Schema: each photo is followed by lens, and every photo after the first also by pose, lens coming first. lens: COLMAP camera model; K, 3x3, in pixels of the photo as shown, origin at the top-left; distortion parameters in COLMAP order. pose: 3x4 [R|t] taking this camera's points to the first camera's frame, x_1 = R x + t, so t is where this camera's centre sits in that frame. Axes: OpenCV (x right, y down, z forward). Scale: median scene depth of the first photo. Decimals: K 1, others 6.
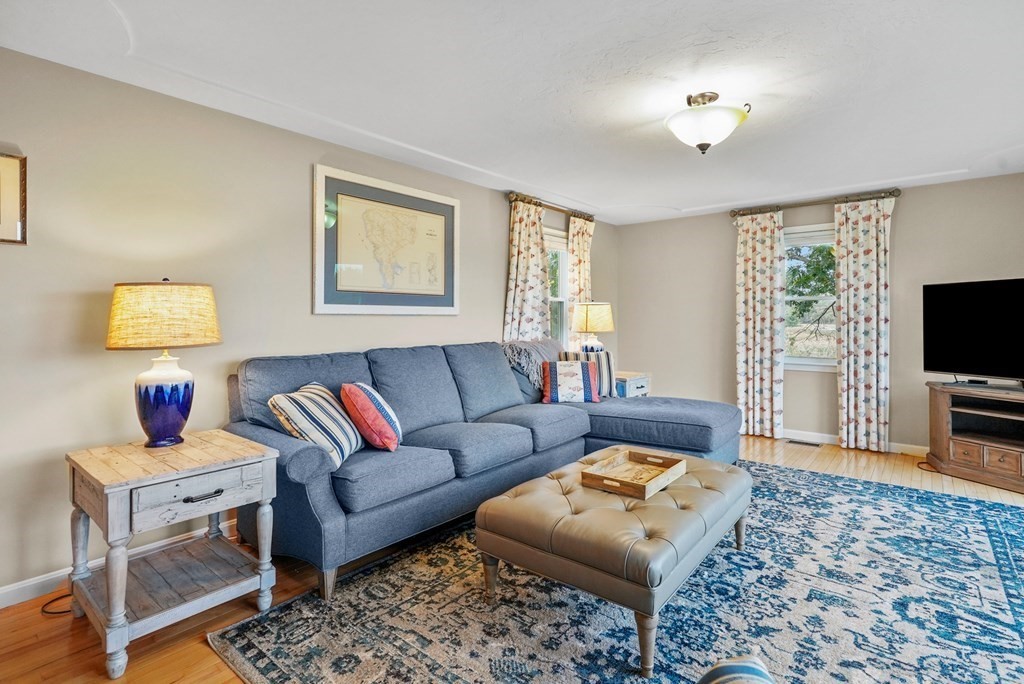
lens RADIAL K [[496.7, 0, 511.8], [0, 496.7, 316.0], [0, 0, 1]] dist [-0.009115, 0.001344]
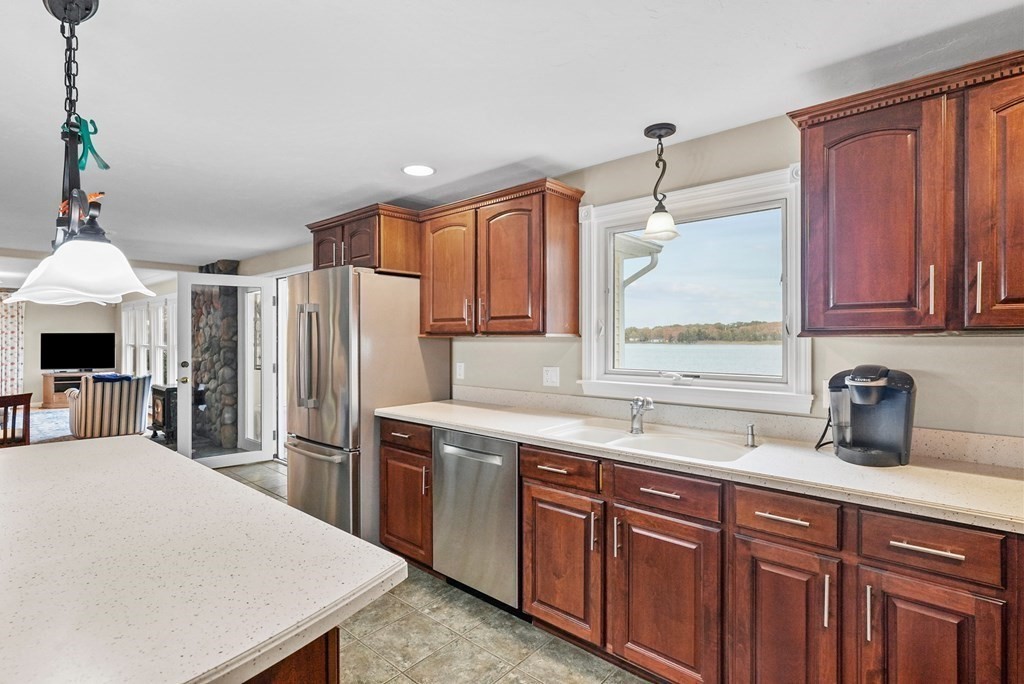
lens RADIAL K [[498.1, 0, 512.3], [0, 498.1, 337.9], [0, 0, 1]] dist [-0.004531, 0.001710]
pose [[0.040868, -0.002916, 0.999160, -1.368926], [-0.004272, 0.999986, 0.003093, -0.053783], [-0.999155, -0.004394, 0.040855, -1.277651]]
